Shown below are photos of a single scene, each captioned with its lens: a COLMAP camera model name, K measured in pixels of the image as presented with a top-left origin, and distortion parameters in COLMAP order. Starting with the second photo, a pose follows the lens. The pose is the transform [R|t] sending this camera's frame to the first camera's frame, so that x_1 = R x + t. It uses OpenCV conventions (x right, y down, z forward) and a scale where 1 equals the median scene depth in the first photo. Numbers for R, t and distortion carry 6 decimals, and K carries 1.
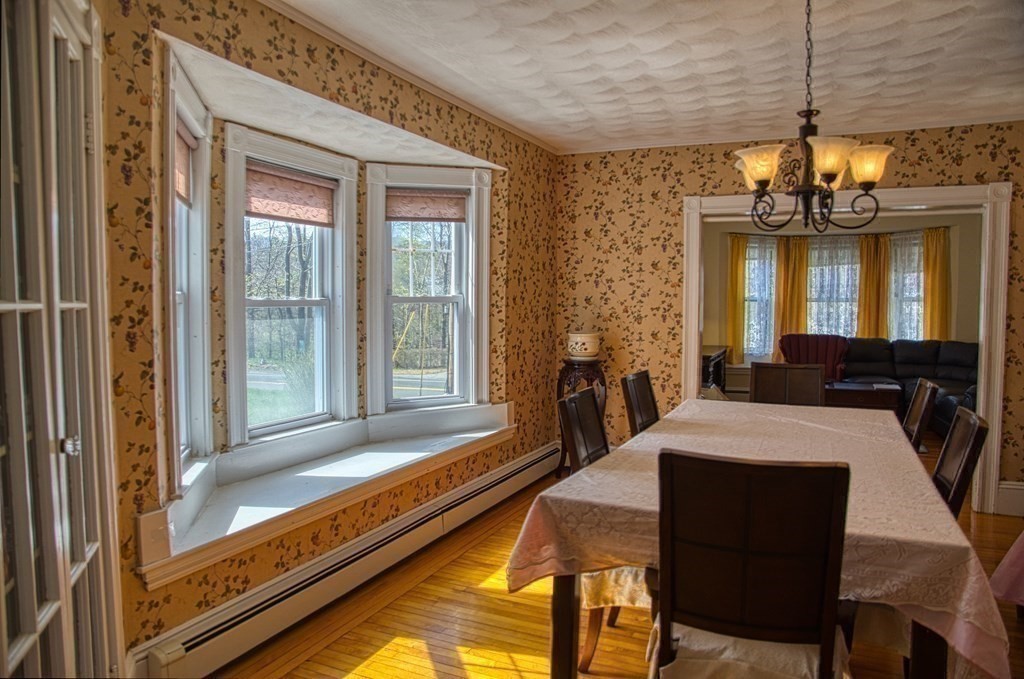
lens RADIAL K [[728.0, 0, 512.0], [0, 728.0, 339.5], [0, 0, 1]] dist [-0.081369, 0.002334]
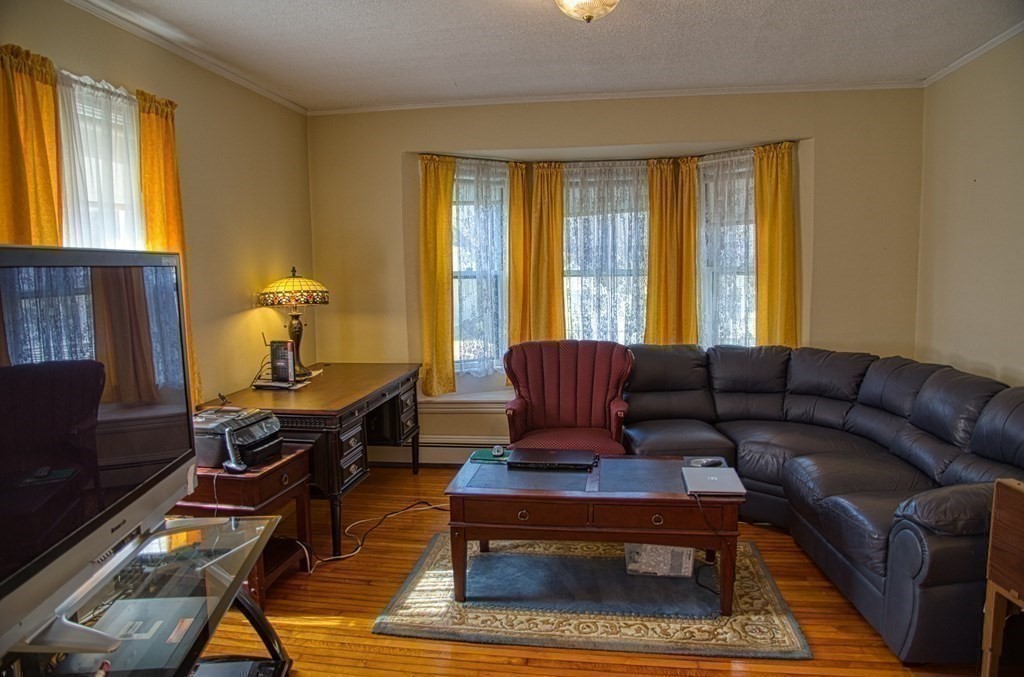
lens RADIAL K [[723.8, 0, 512.0], [0, 723.8, 338.5], [0, 0, 1]] dist [-0.104816, 0.055109]
pose [[0.967576, -0.042179, 0.249035, 0.228280], [0.029881, 0.998149, 0.052960, -0.035913], [-0.250808, -0.043802, 0.967045, 0.455169]]
